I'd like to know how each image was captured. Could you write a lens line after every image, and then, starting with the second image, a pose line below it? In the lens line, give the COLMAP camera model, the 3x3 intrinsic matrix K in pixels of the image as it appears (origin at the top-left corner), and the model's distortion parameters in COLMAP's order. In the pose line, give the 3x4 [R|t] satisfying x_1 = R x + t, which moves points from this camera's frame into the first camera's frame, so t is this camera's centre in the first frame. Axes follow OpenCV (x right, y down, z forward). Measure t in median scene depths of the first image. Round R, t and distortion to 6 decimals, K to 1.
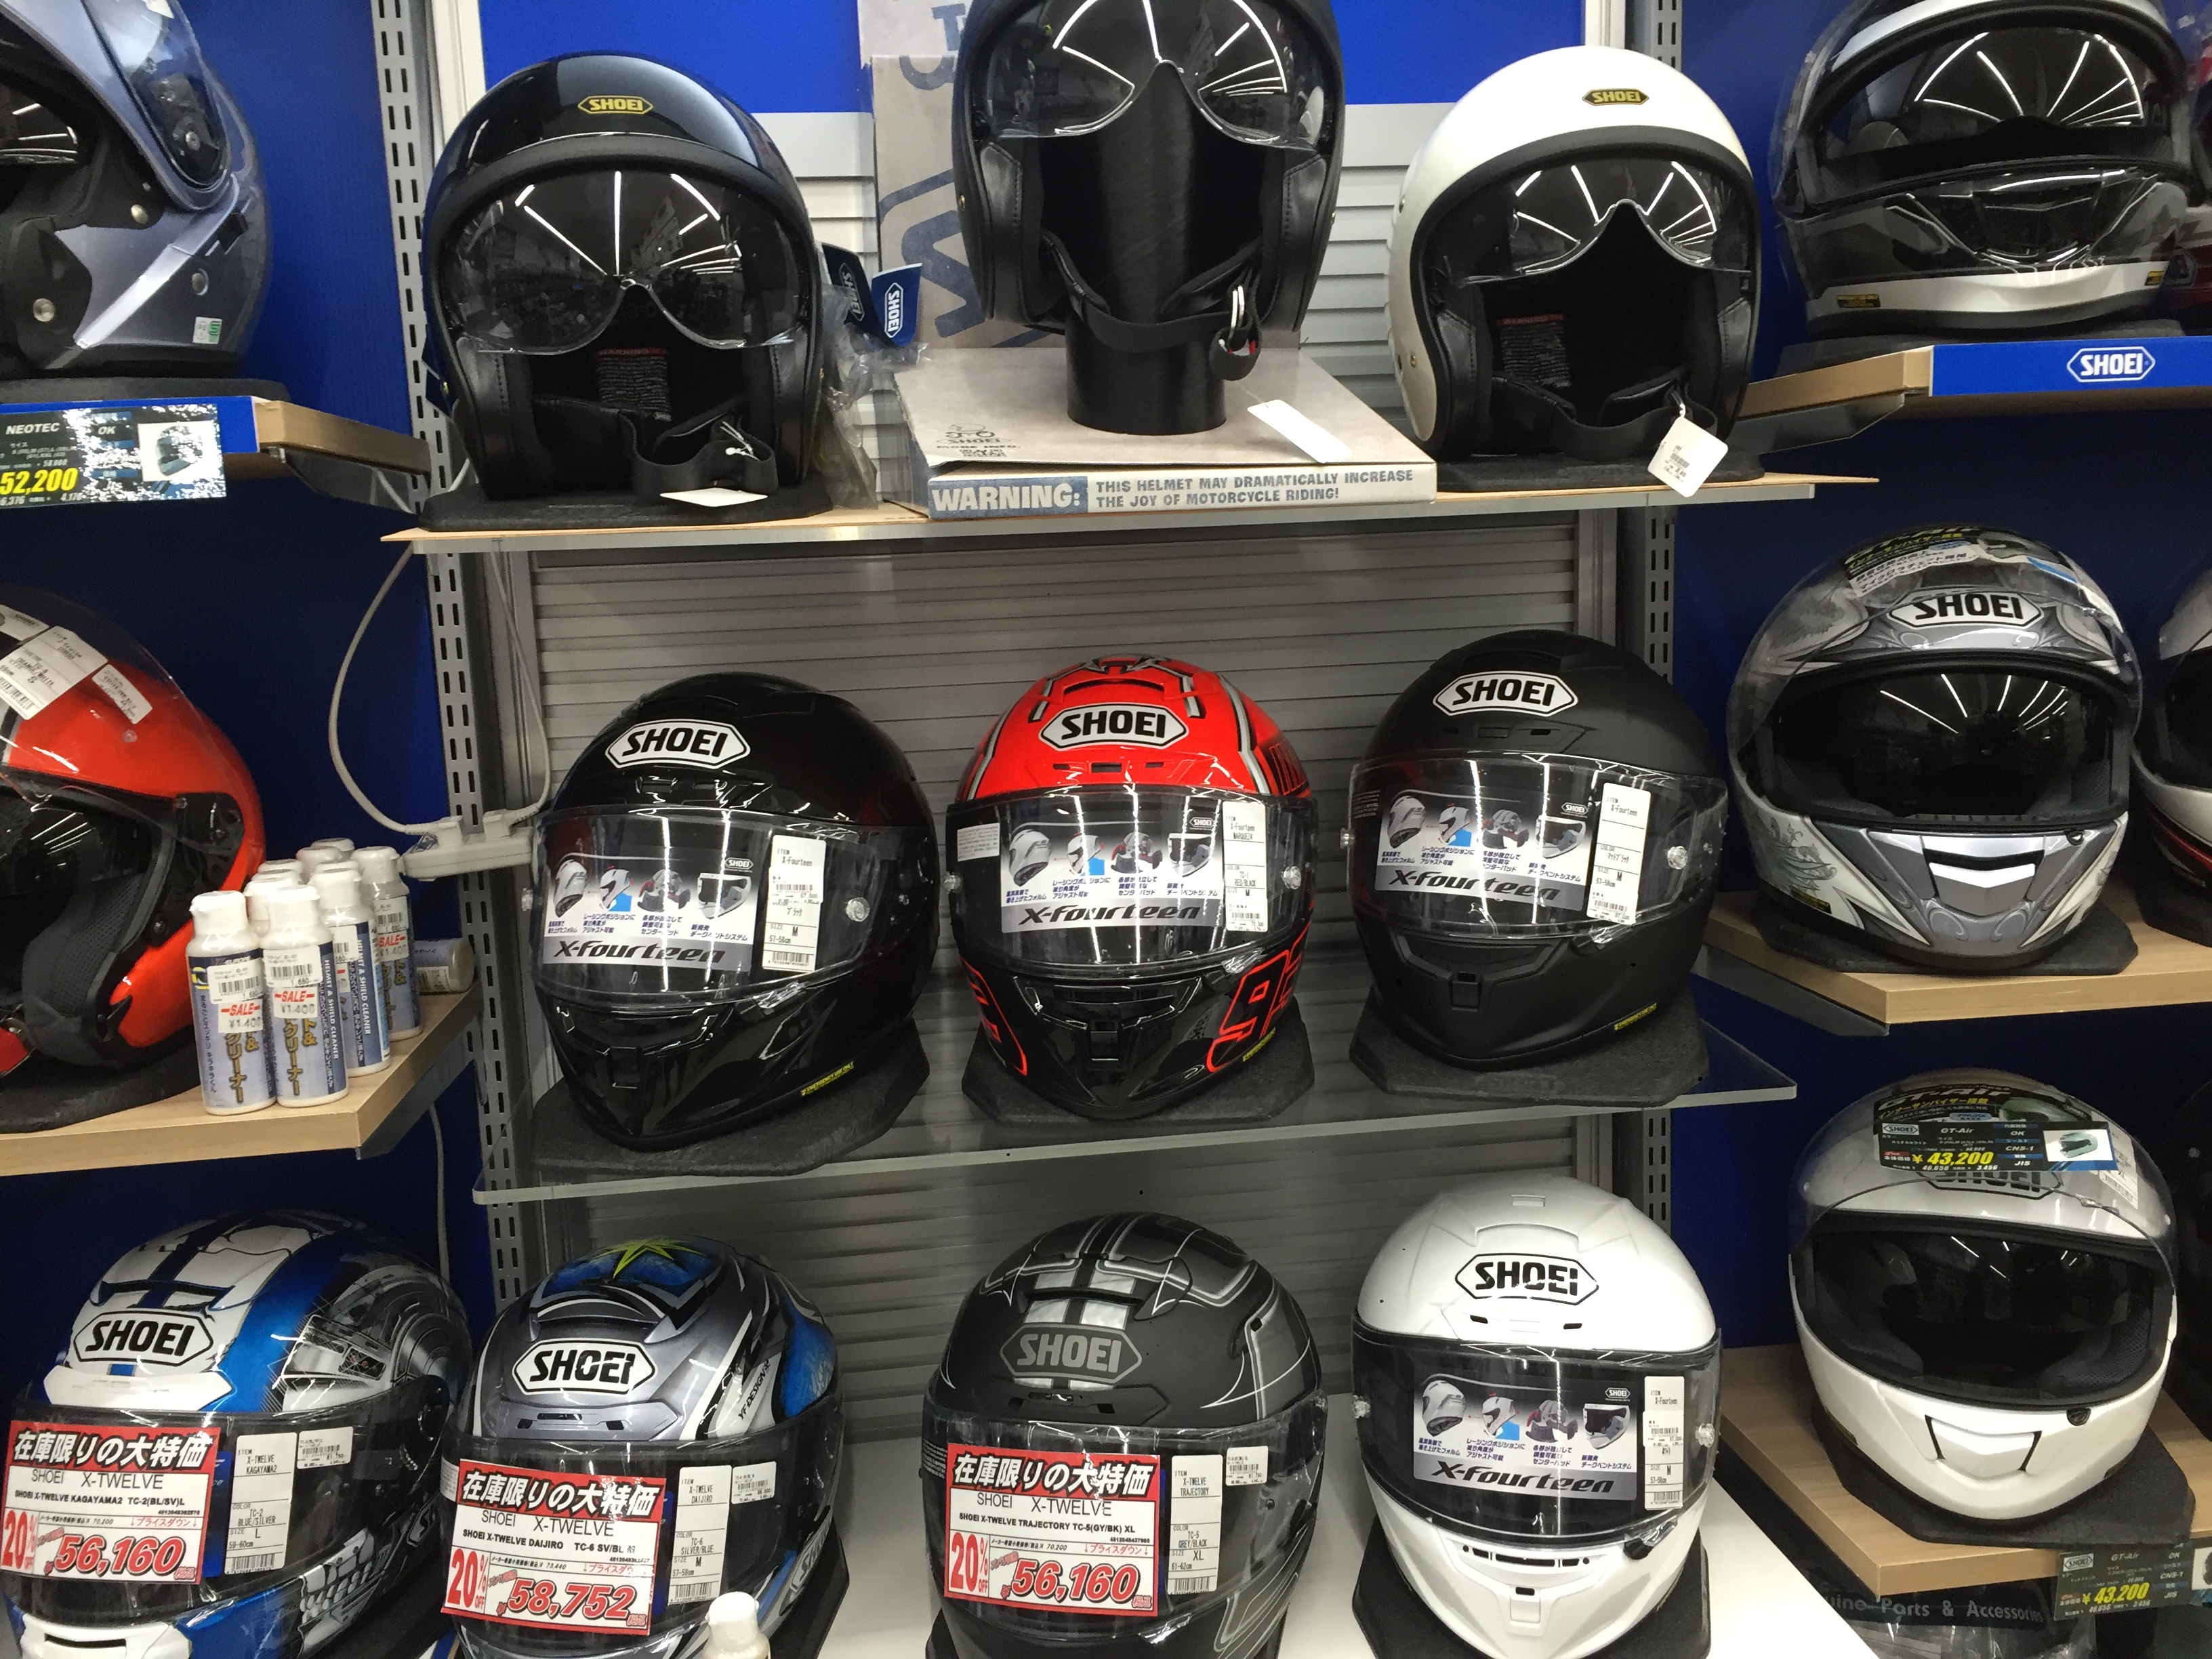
lens RADIAL K [[1906.9, 0, 1112.3], [0, 1906.9, 843.9], [0, 0, 1]] dist [0.060426, -0.084485]
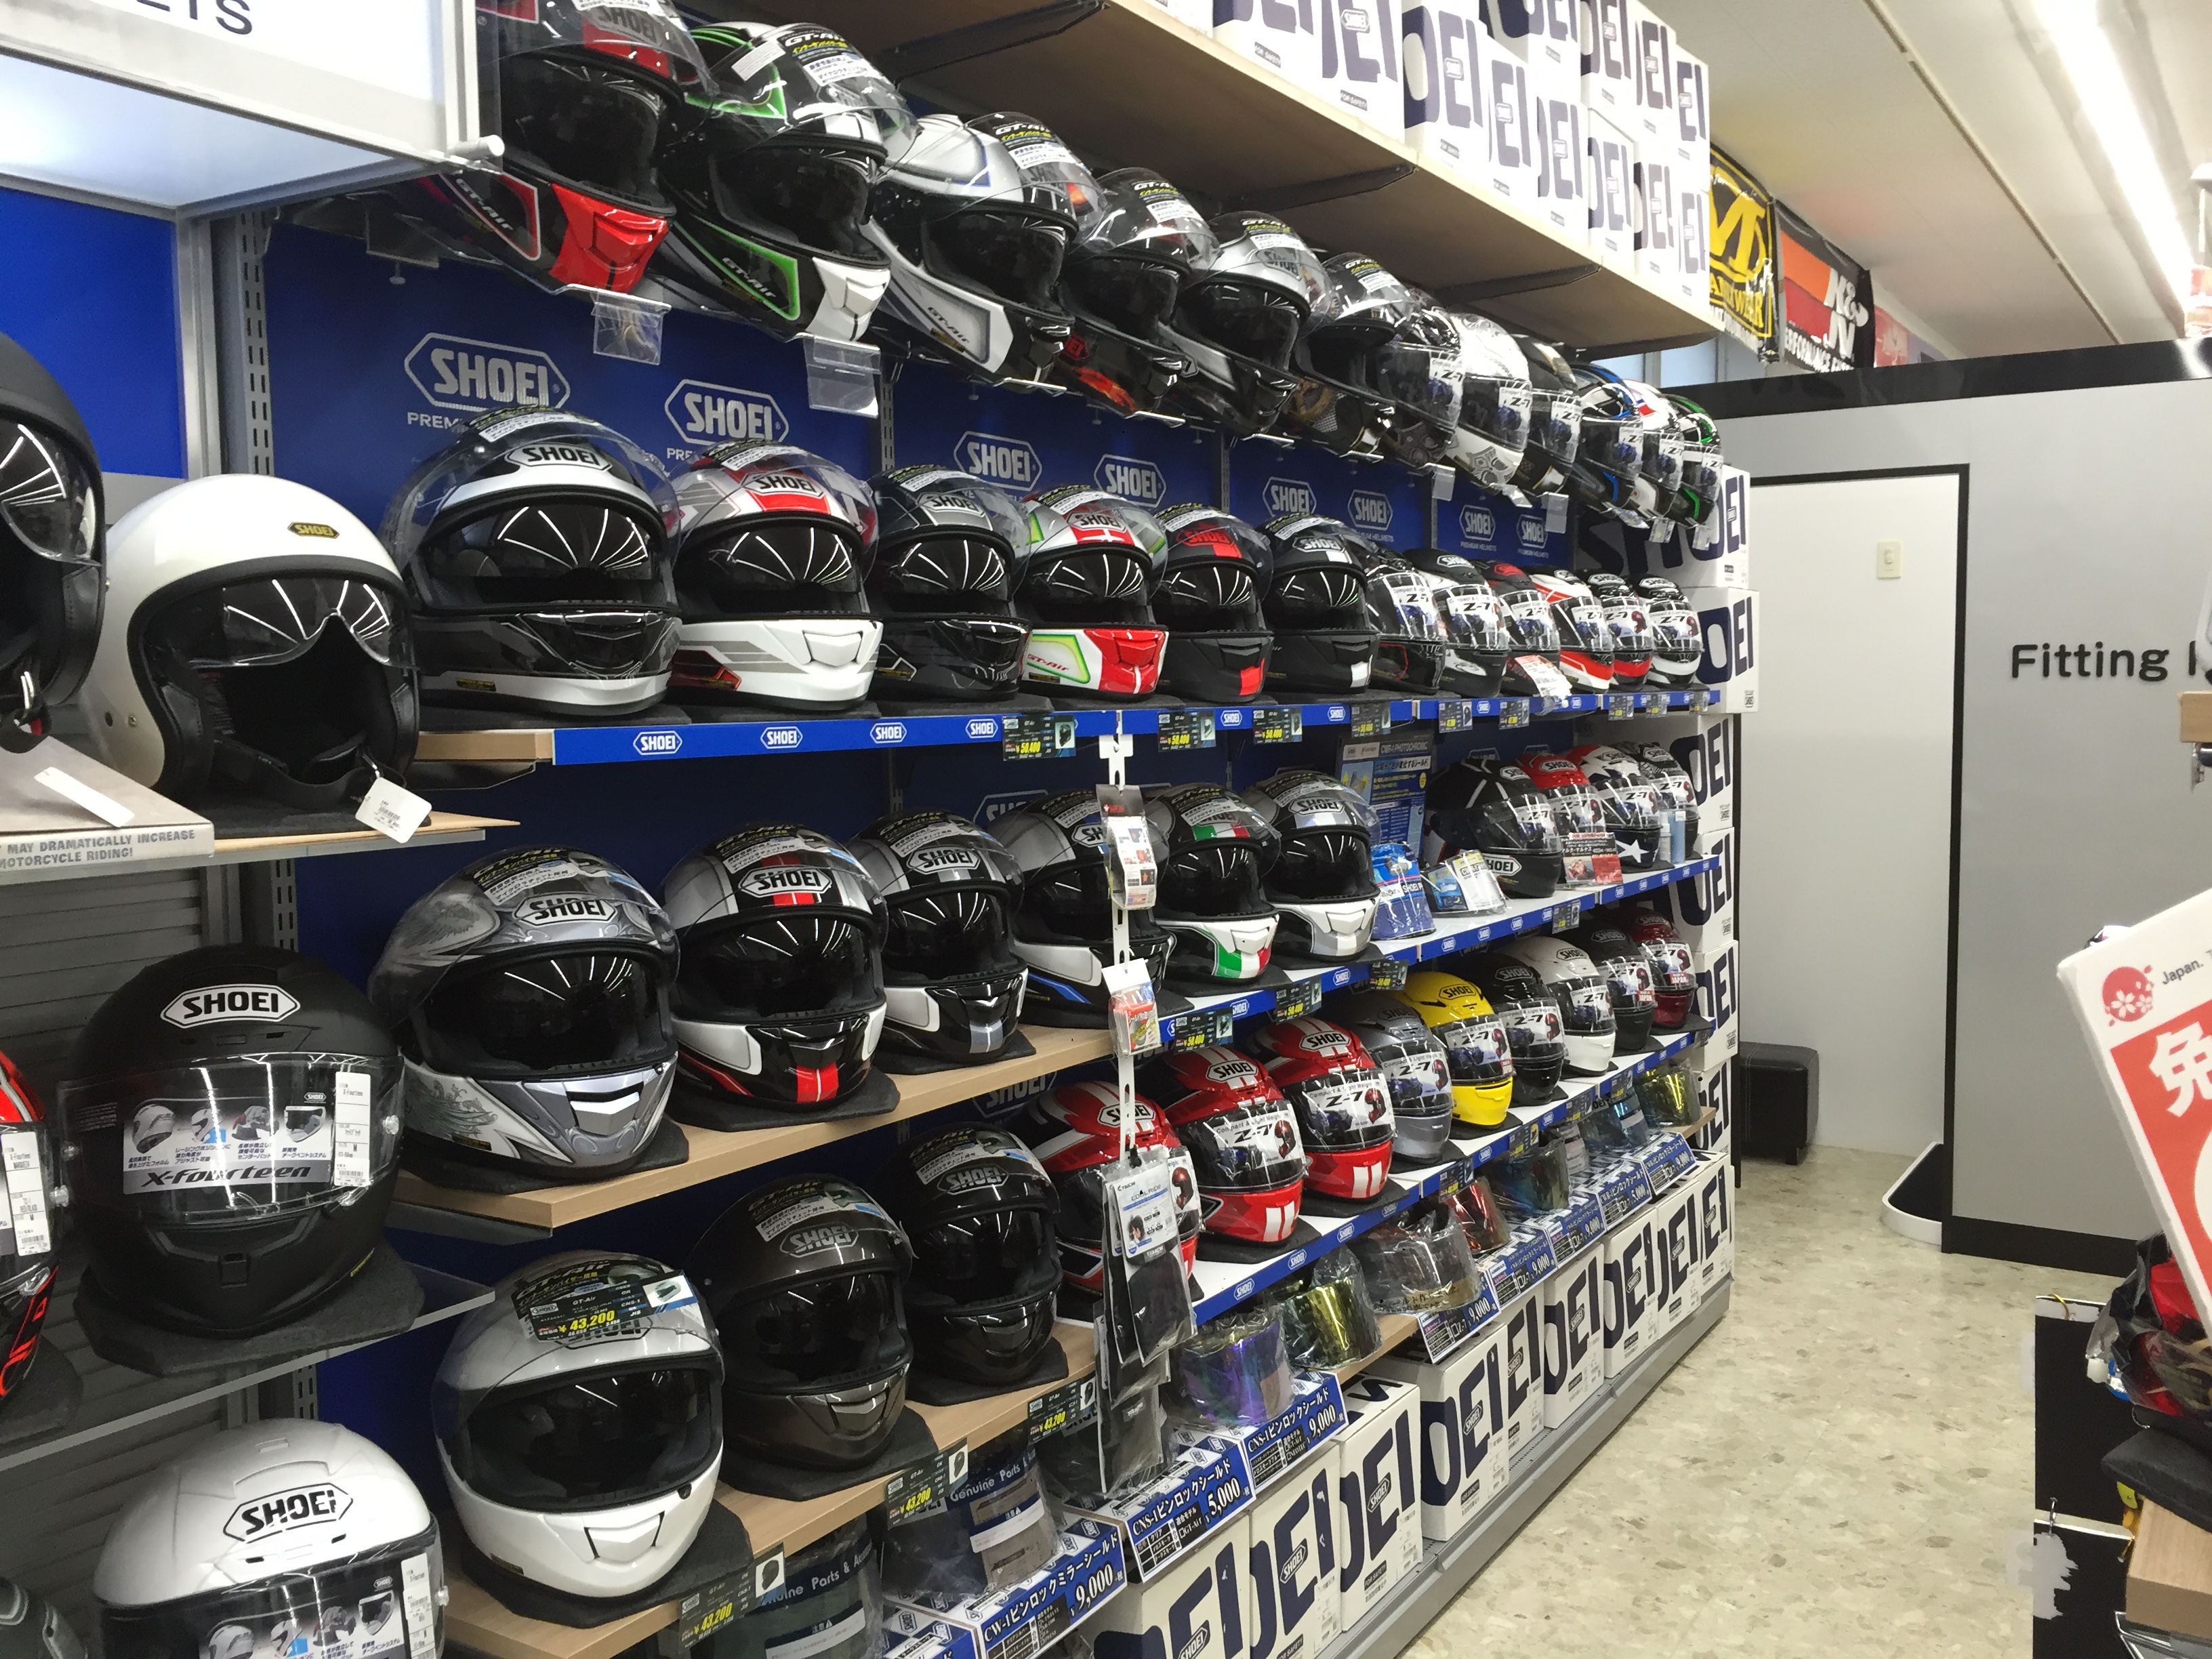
lens RADIAL K [[1906.9, 0, 1092.8], [0, 1906.9, 831.7], [0, 0, 1]] dist [0.060426, -0.084485]
pose [[0.651336, -0.028196, 0.758265, -0.336007], [0.112147, 0.991912, -0.059449, -0.054720], [-0.750456, 0.123759, 0.649230, -0.161734]]
